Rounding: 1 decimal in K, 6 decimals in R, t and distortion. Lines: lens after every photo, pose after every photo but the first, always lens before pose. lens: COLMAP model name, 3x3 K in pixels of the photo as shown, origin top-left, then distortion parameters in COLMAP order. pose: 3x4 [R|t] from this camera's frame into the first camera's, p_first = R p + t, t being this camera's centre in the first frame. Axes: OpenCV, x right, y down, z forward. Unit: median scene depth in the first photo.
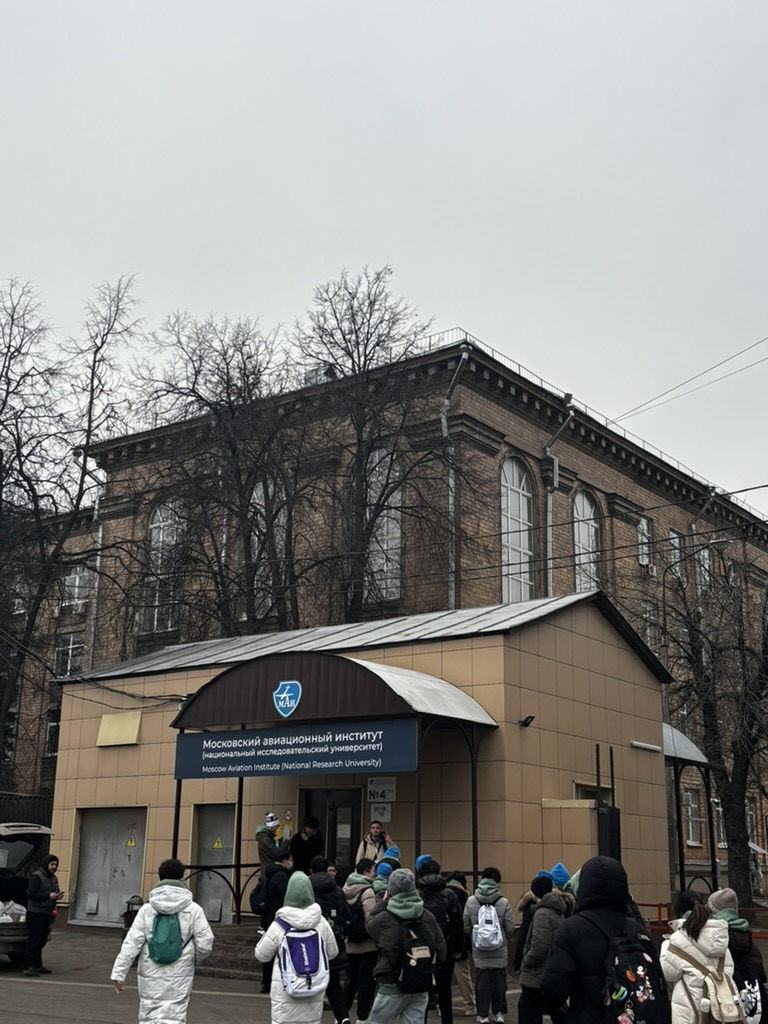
lens RADIAL K [[1203.7, 0, 387.8], [0, 1203.7, 516.0], [0, 0, 1]] dist [0.120772, 0.000000]
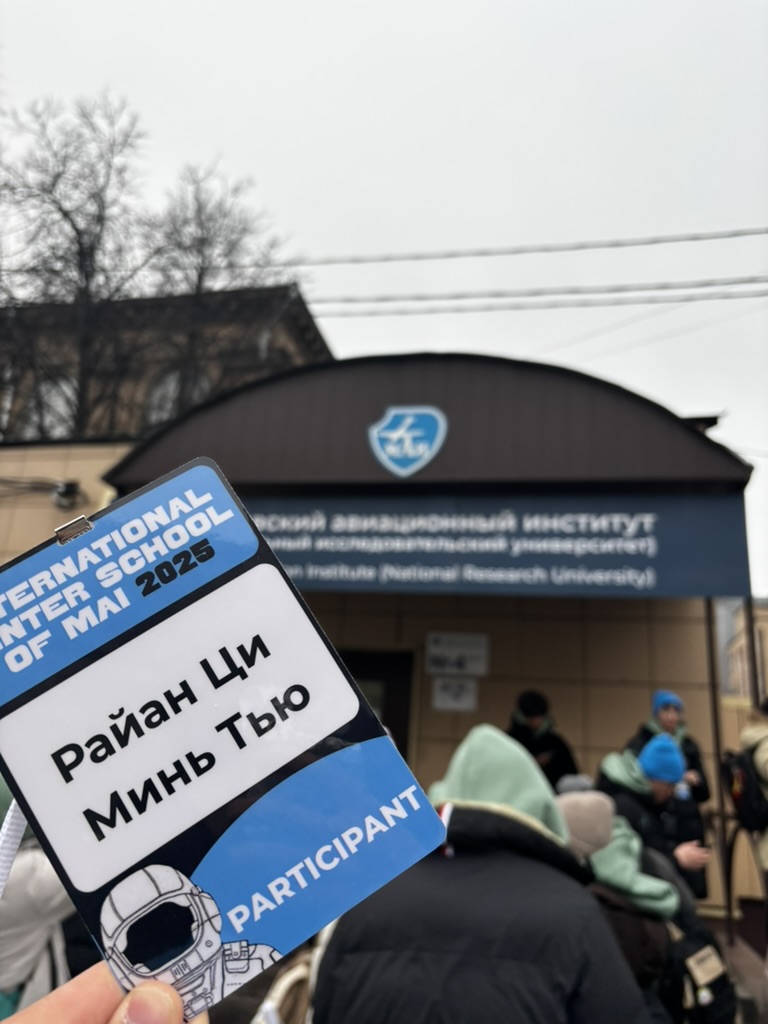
lens RADIAL K [[786.2, 0, 384.5], [0, 786.2, 511.4], [0, 0, 1]] dist [0.009762, 0.000506]
pose [[0.909788, 0.177093, 0.375399, -0.107456], [-0.164334, 0.984193, -0.066021, 0.105211], [-0.381157, -0.001626, 0.924509, 0.368876]]
